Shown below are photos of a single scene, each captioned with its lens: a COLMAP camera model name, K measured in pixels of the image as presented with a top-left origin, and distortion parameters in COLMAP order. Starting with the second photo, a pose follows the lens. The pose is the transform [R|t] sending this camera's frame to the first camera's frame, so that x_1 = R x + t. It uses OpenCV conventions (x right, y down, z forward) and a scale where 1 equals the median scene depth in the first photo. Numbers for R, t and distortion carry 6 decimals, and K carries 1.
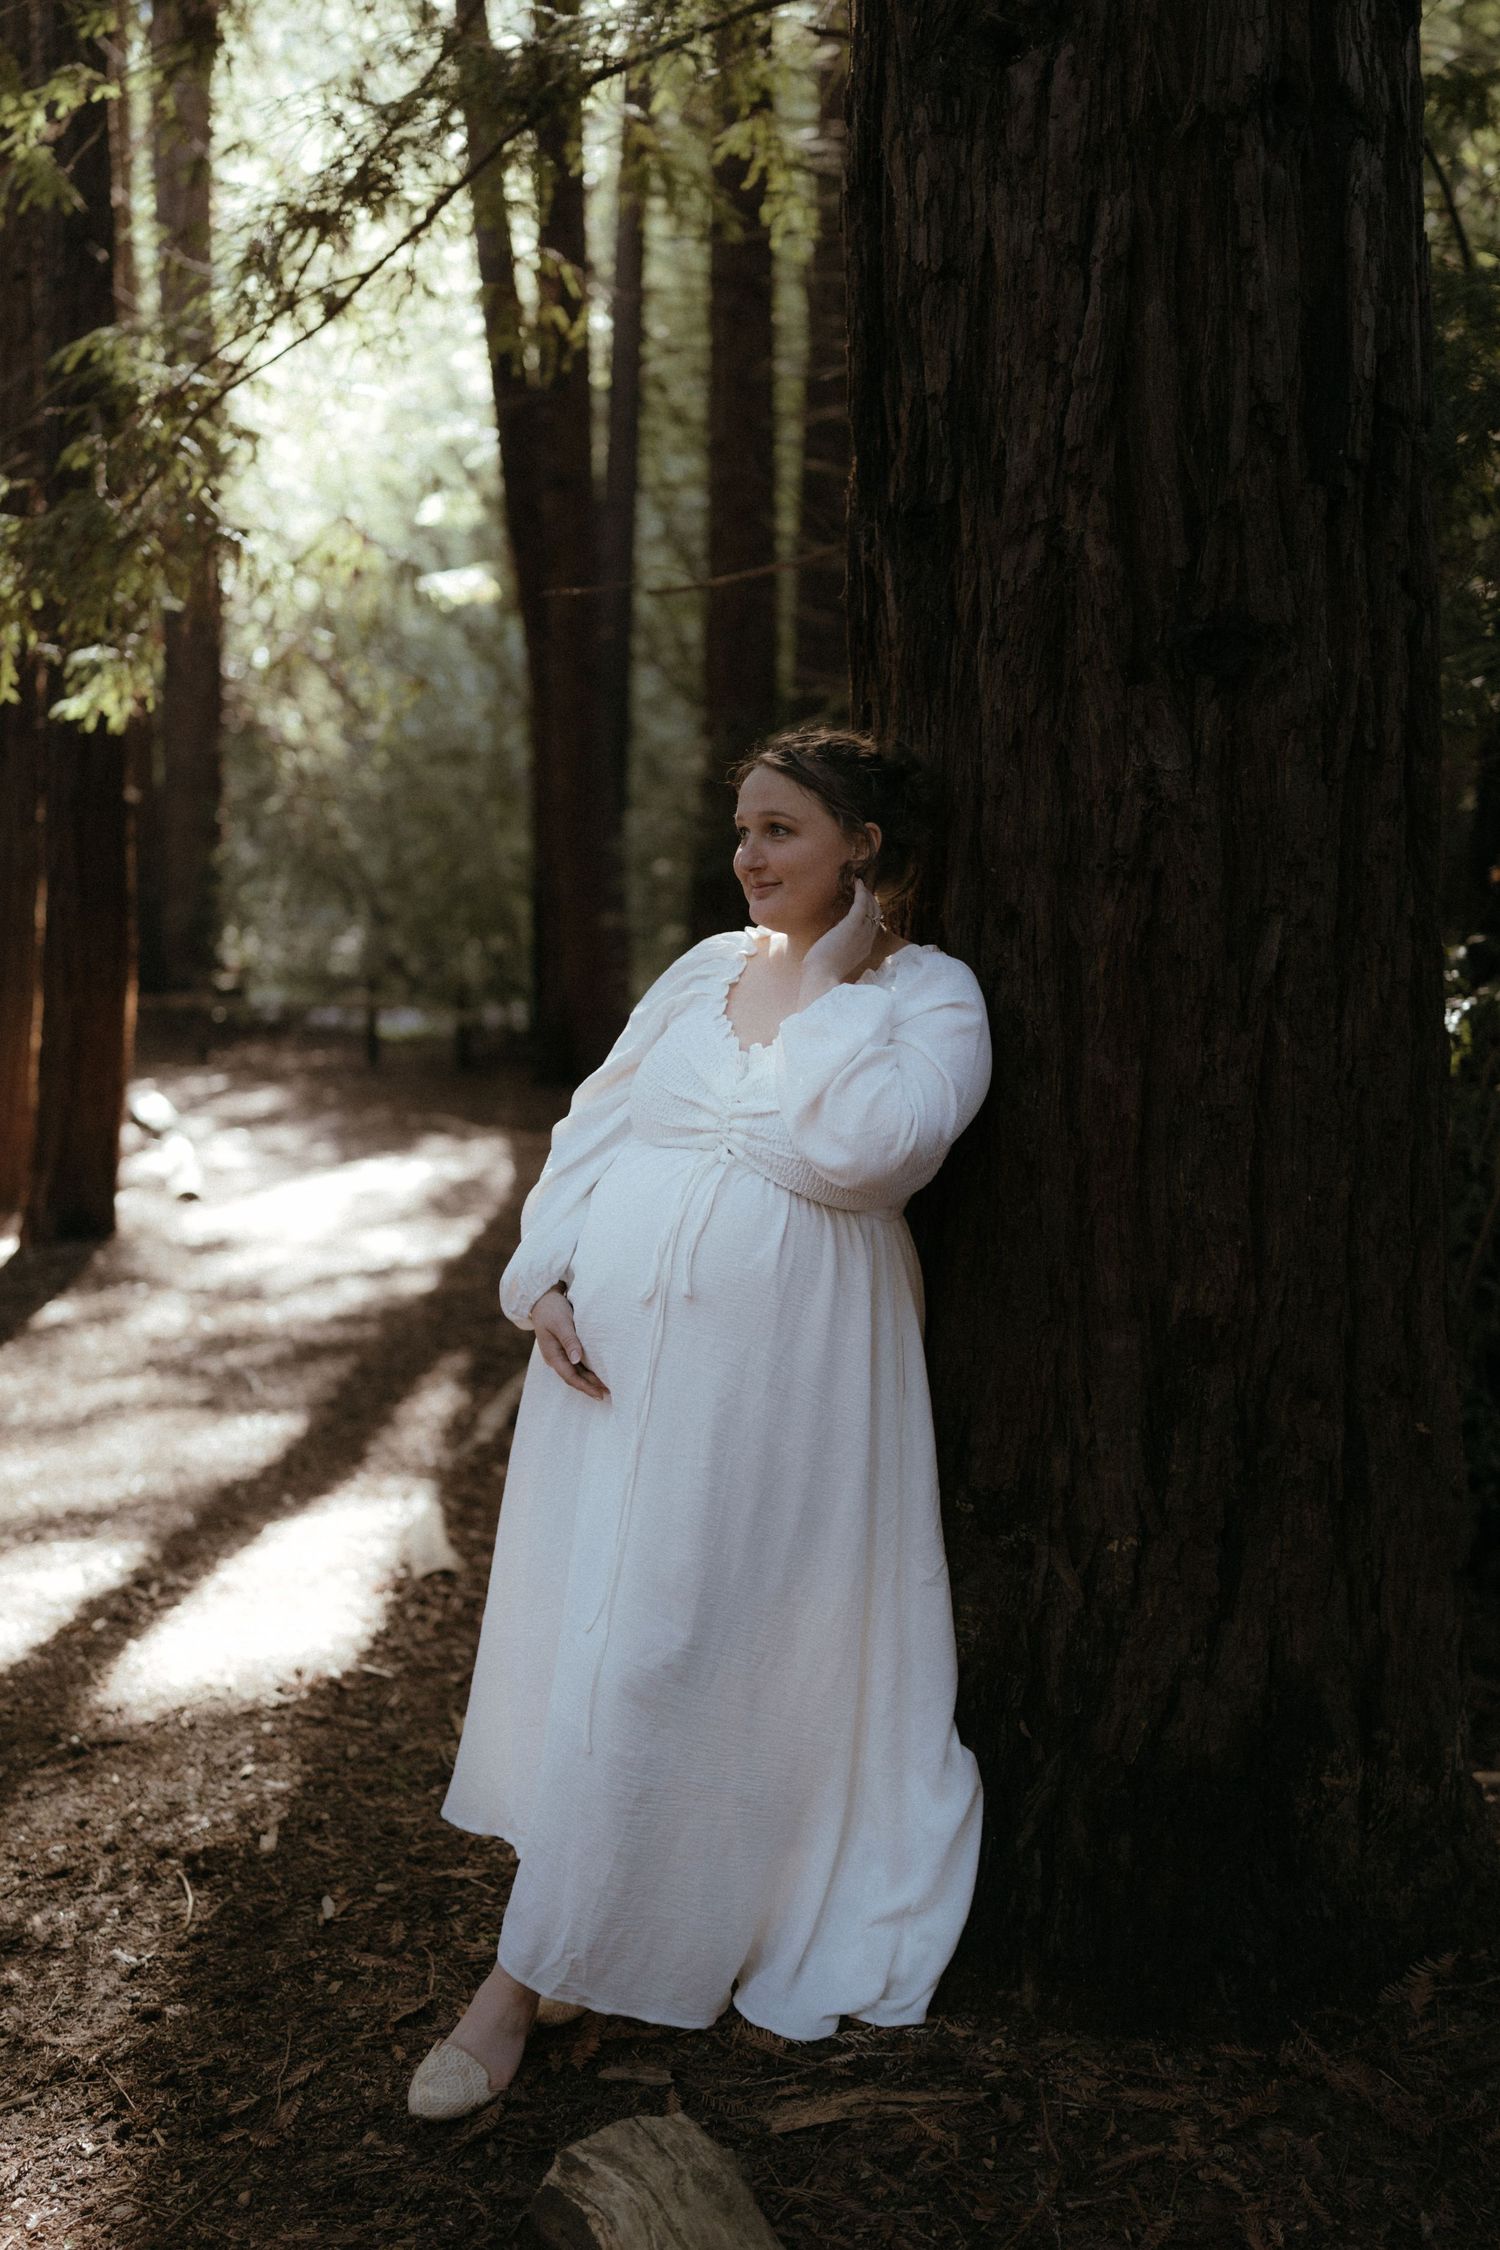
lens RADIAL K [[2340.6, 0, 750.0], [0, 2340.6, 1125.0], [0, 0, 1]] dist [0.004161, -0.014268]
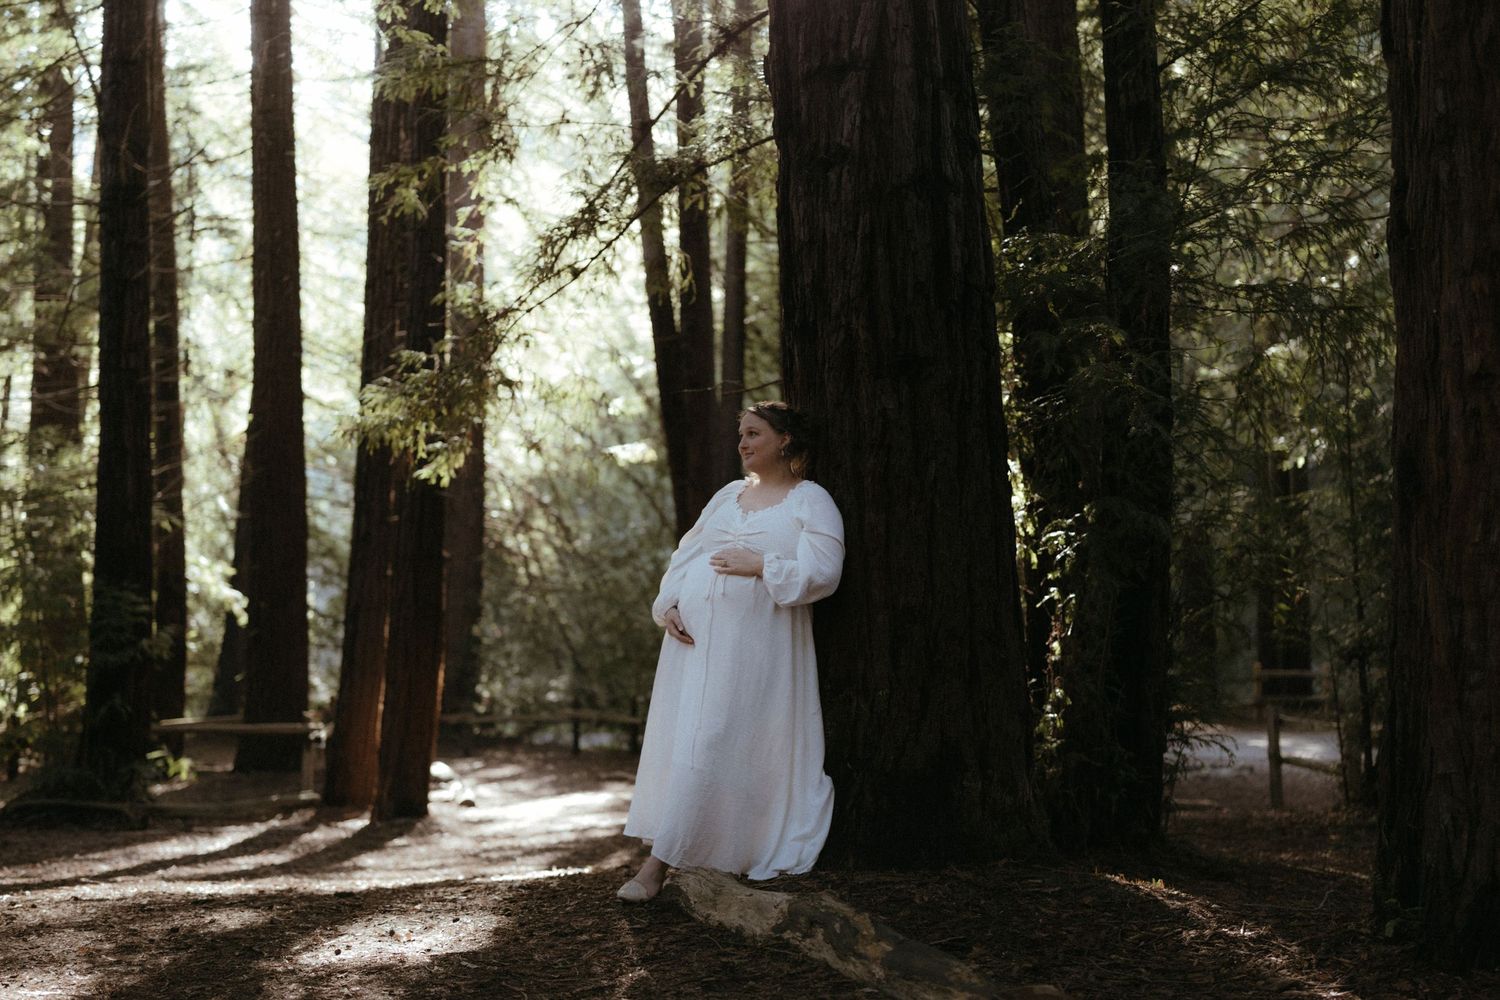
lens RADIAL K [[1451.4, 0, 750.0], [0, 1451.4, 500.0], [0, 0, 1]] dist [0.005541, 0.007272]
pose [[0.998969, -0.021212, -0.040140, 0.082510], [0.013364, 0.982358, -0.186533, 0.286007], [0.043388, 0.185805, 0.981628, -0.708918]]
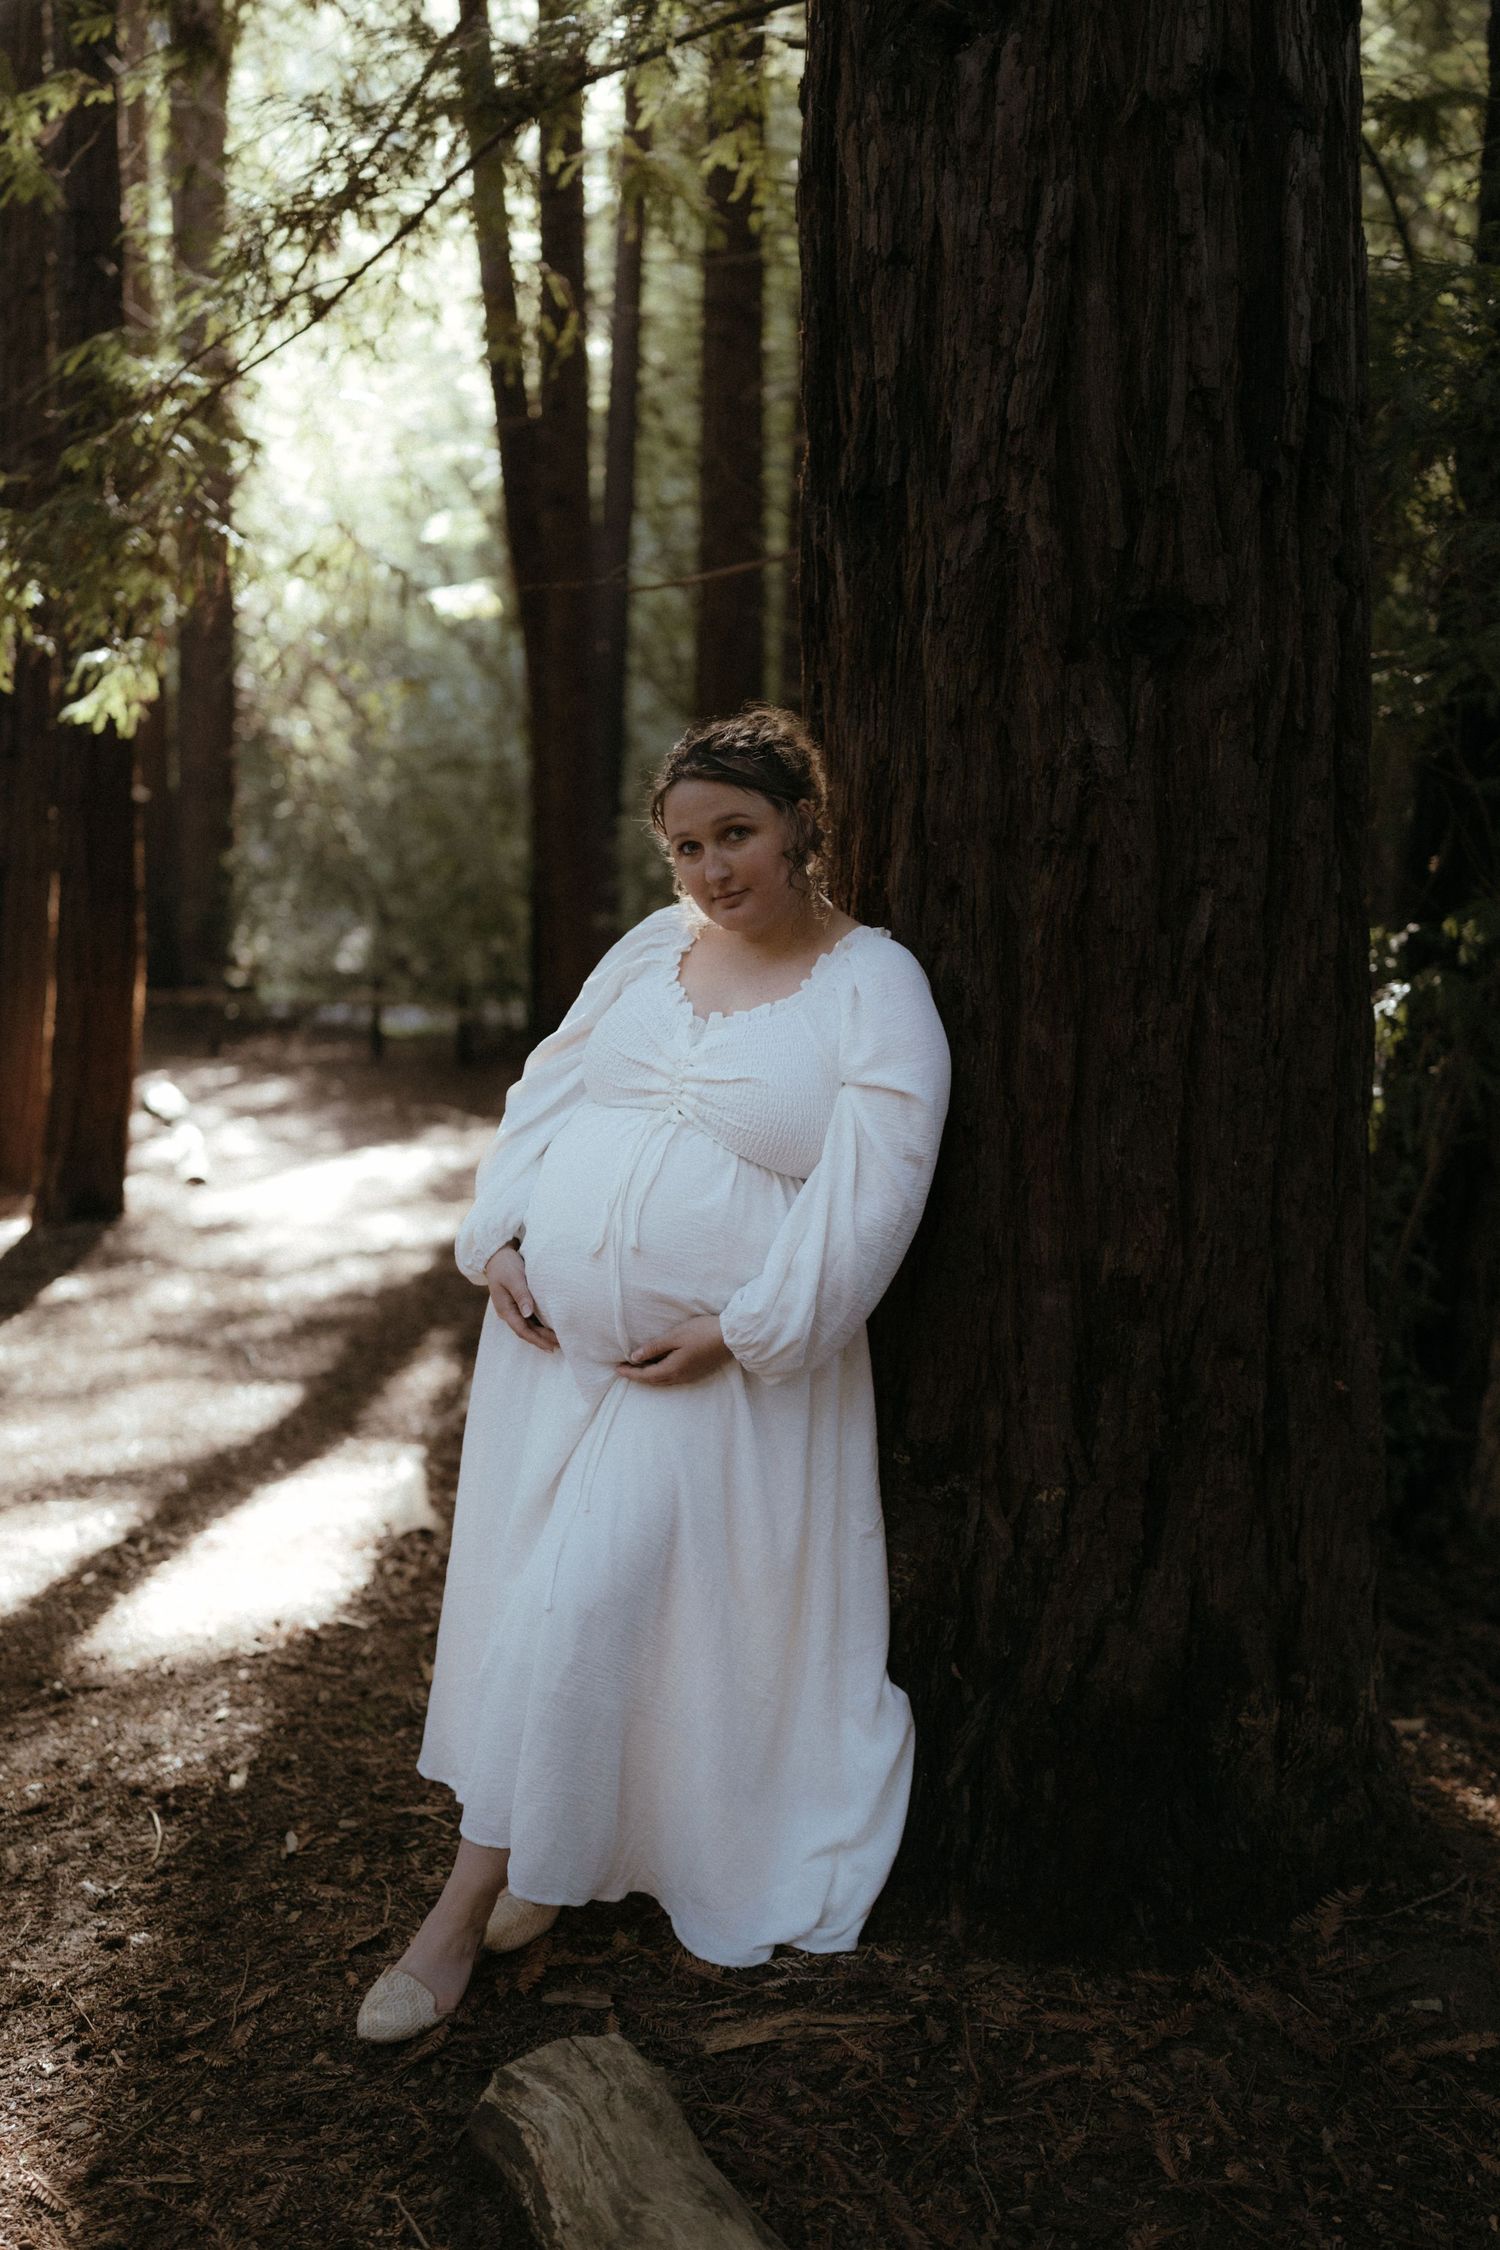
lens RADIAL K [[2278.6, 0, 723.9], [0, 2278.6, 1141.0], [0, 0, 1]] dist [0.004950, -0.017014]
pose [[0.999831, 0.007253, 0.016874, -0.004763], [-0.007698, 0.999622, 0.026405, -0.003582], [-0.016676, -0.026531, 0.999509, -0.004900]]
